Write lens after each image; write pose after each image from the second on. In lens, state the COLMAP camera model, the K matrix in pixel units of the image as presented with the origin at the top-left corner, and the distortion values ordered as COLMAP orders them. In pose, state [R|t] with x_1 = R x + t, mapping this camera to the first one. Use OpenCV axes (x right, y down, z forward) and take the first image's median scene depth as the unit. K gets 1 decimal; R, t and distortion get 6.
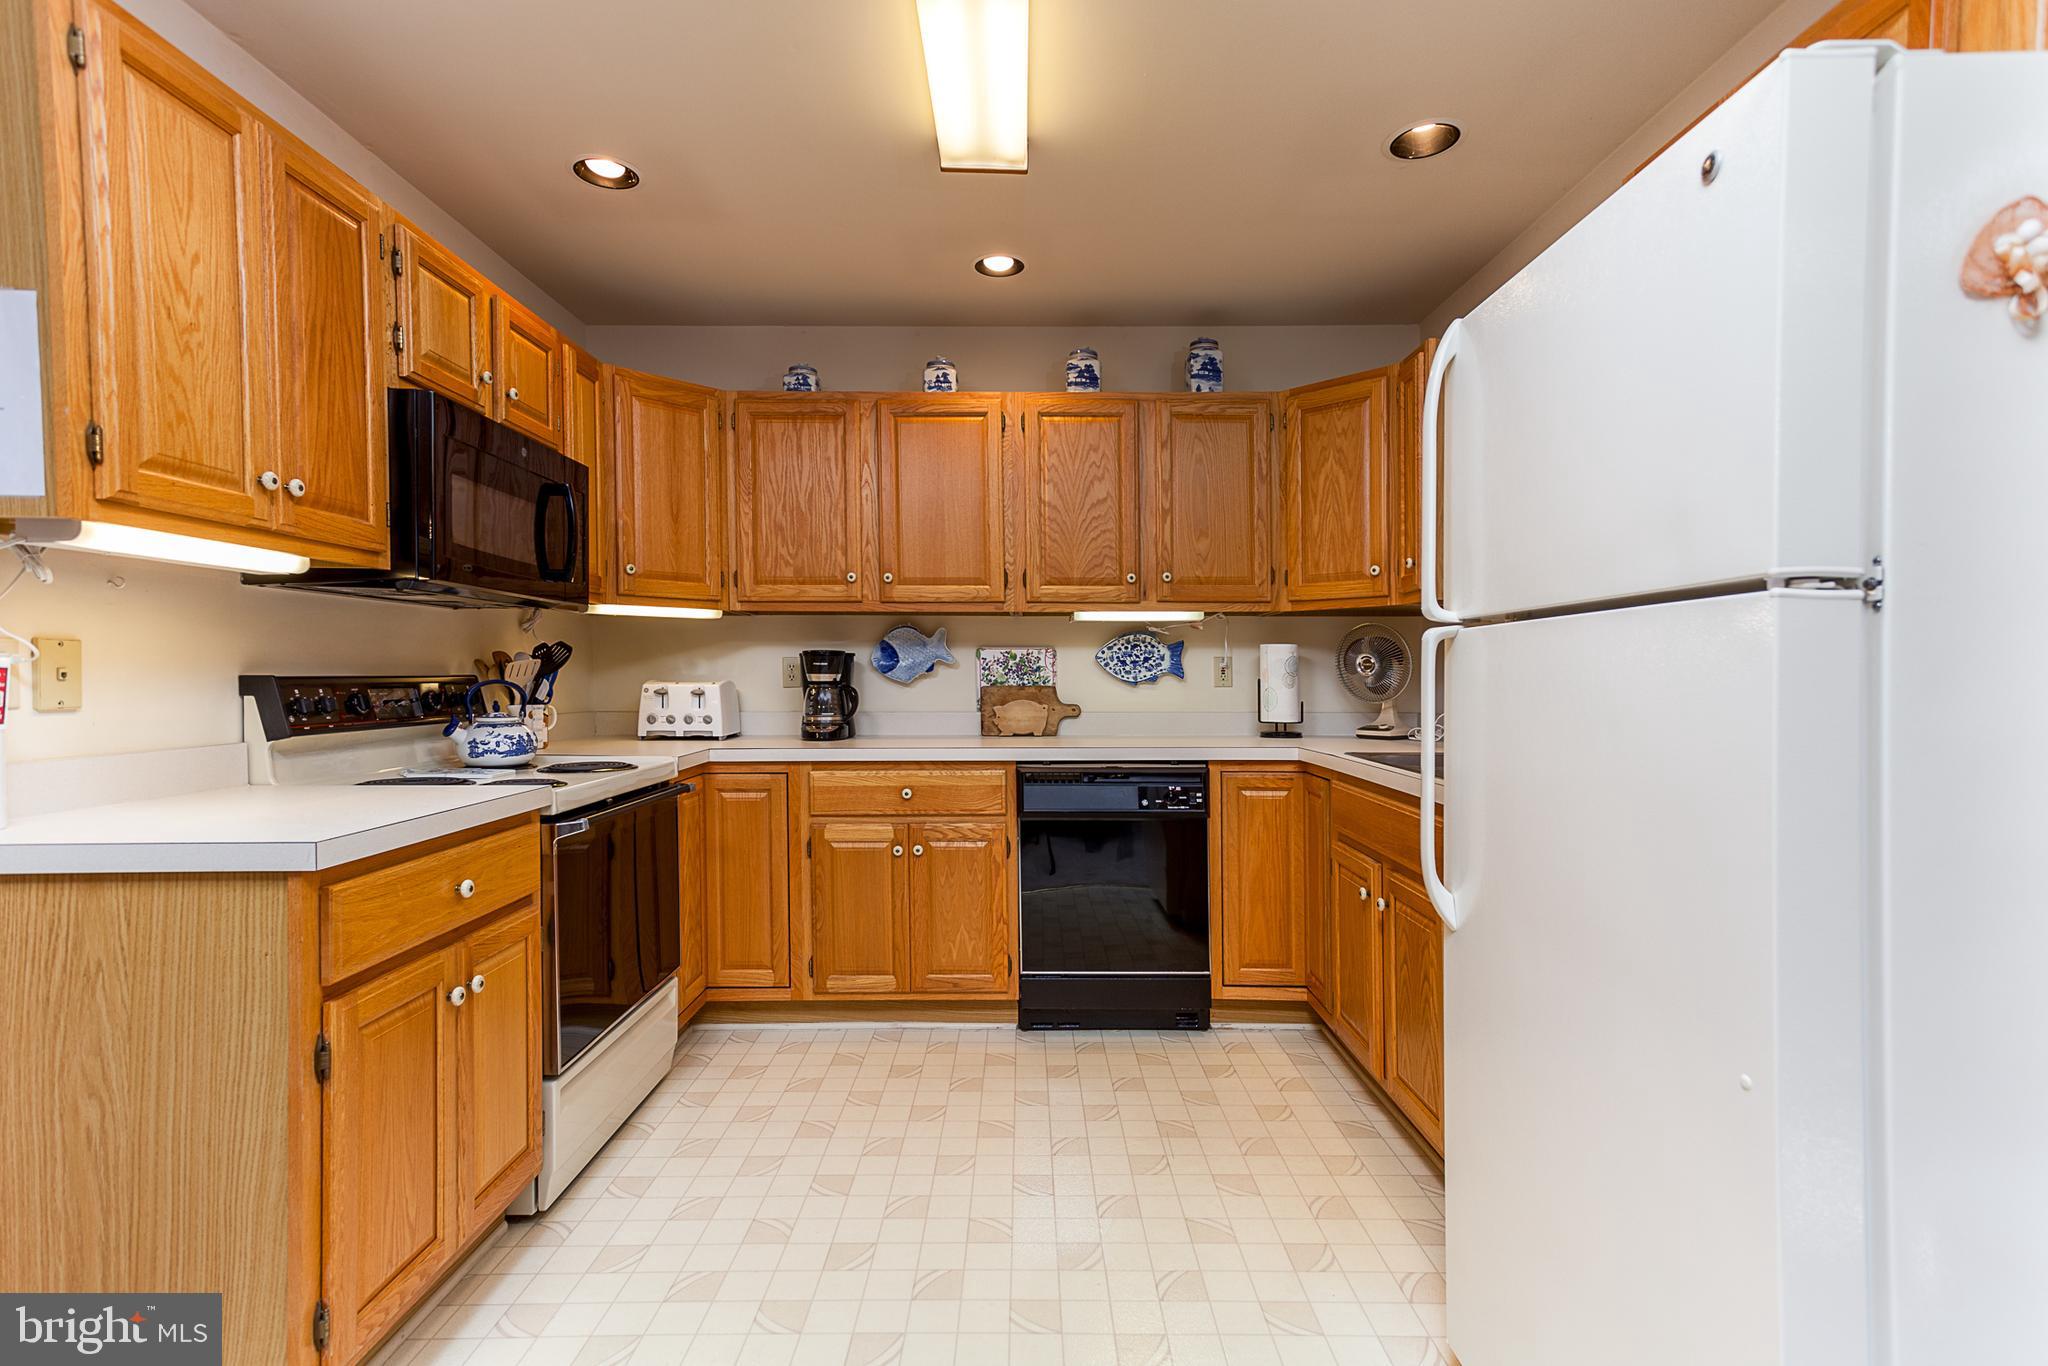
lens RADIAL K [[999.4, 0, 1019.7], [0, 999.4, 666.2], [0, 0, 1]] dist [0.020830, 0.000380]
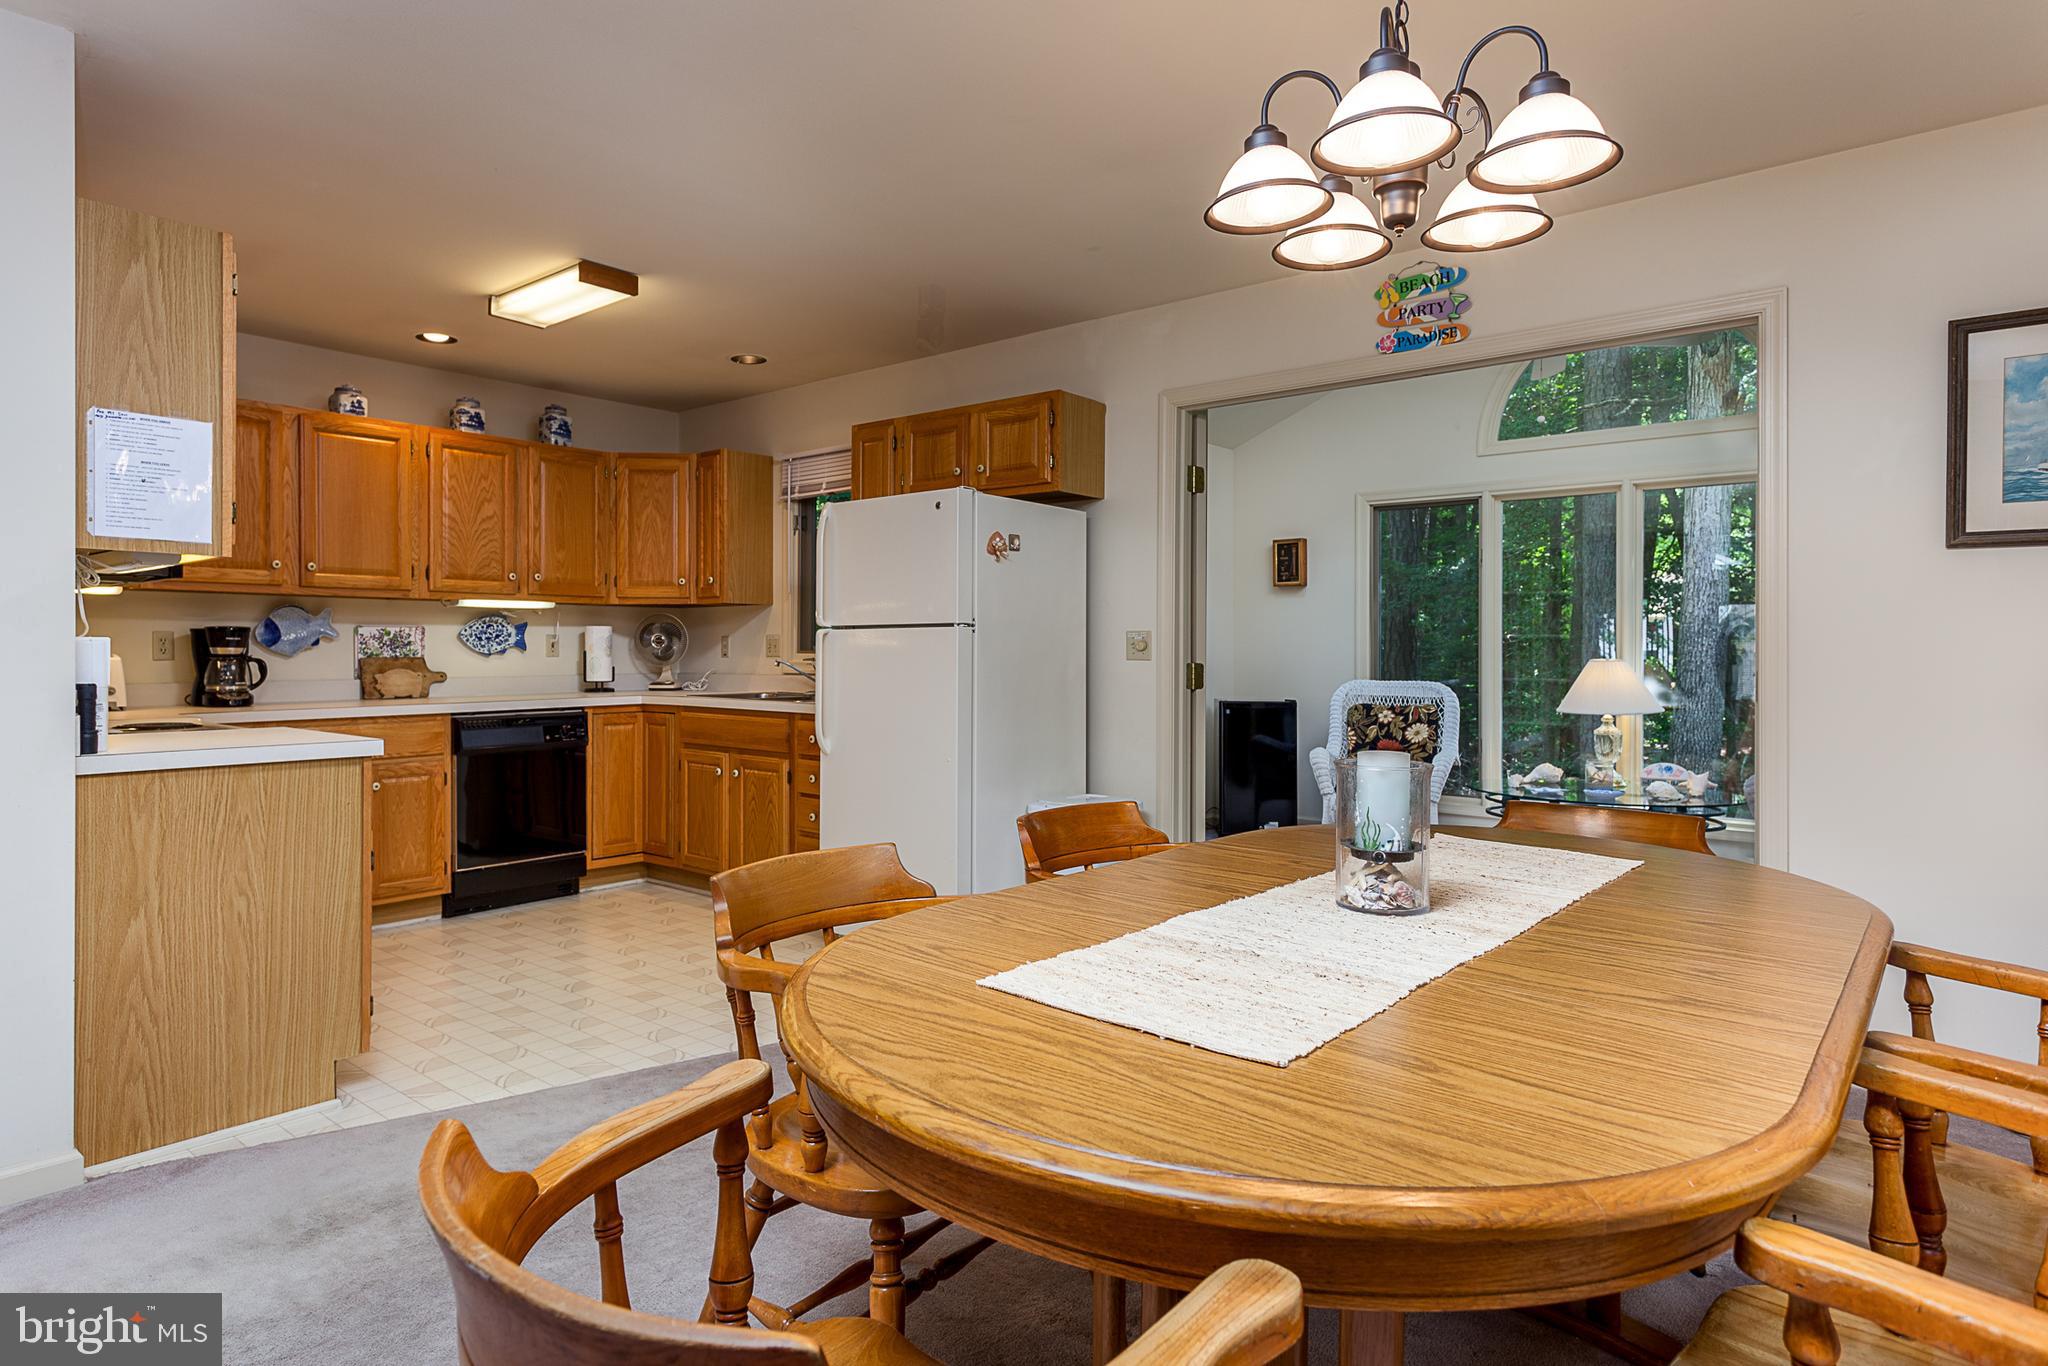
lens RADIAL K [[1121.6, 0, 1046.6], [0, 1121.6, 734.9], [0, 0, 1]] dist [-0.001366, 0.001780]
pose [[0.614327, -0.061857, 0.786623, -0.655799], [-0.006865, 0.996466, 0.083719, -0.006650], [-0.789022, -0.056831, 0.611731, -0.515836]]
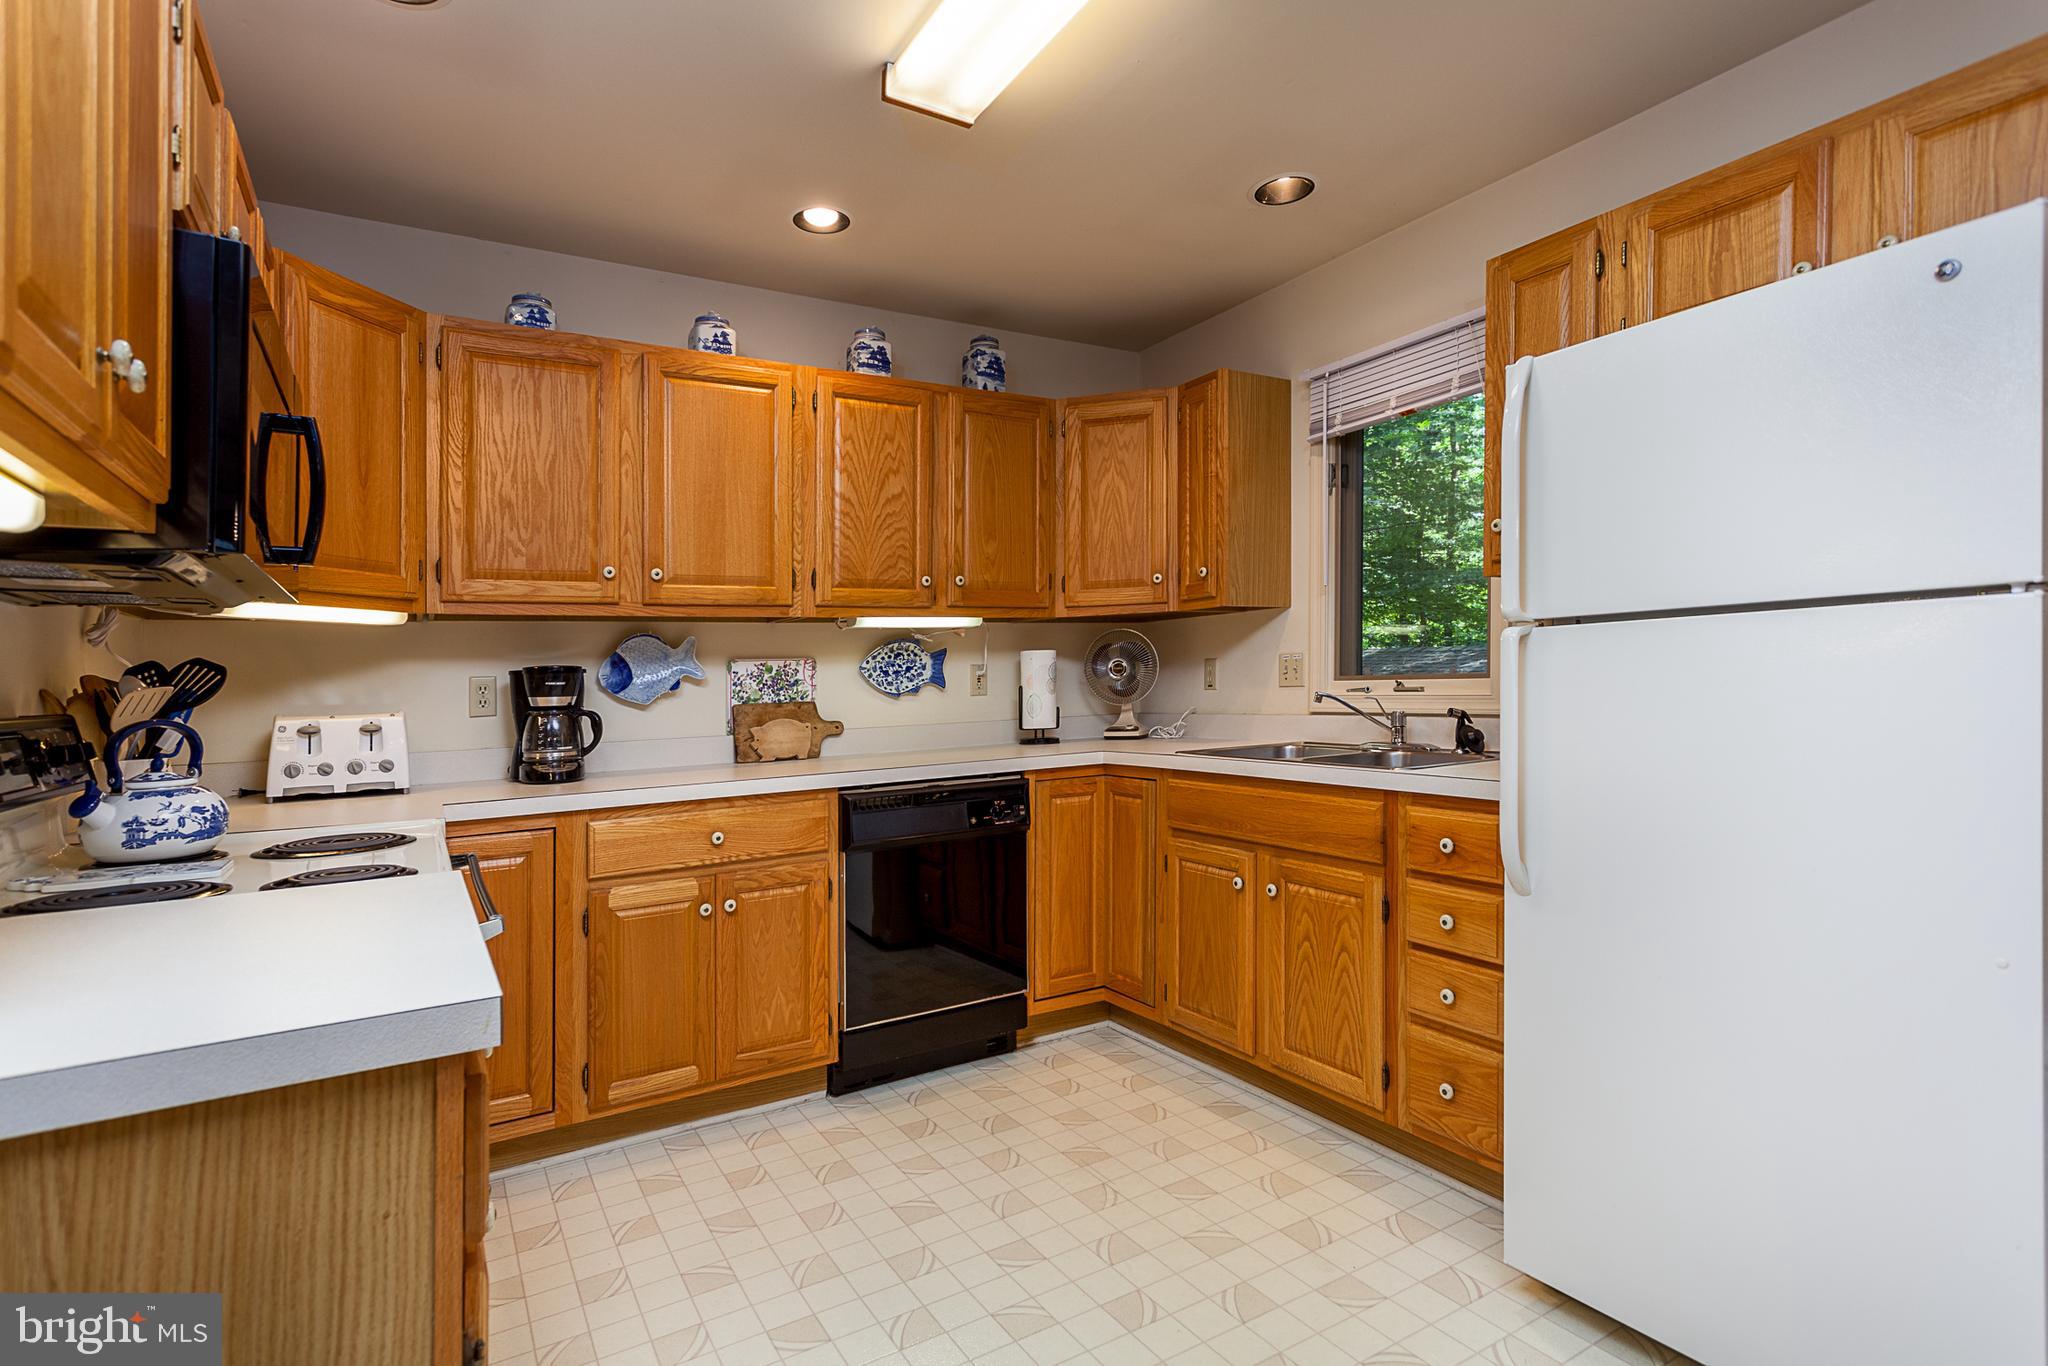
lens RADIAL K [[1027.3, 0, 1013.7], [0, 1027.3, 660.2], [0, 0, 1]] dist [0.002494, -0.000009]
pose [[0.858318, -0.017681, 0.512813, -0.311157], [0.027626, 0.999549, -0.011776, -0.001200], [-0.512373, 0.024274, 0.858420, 0.141848]]
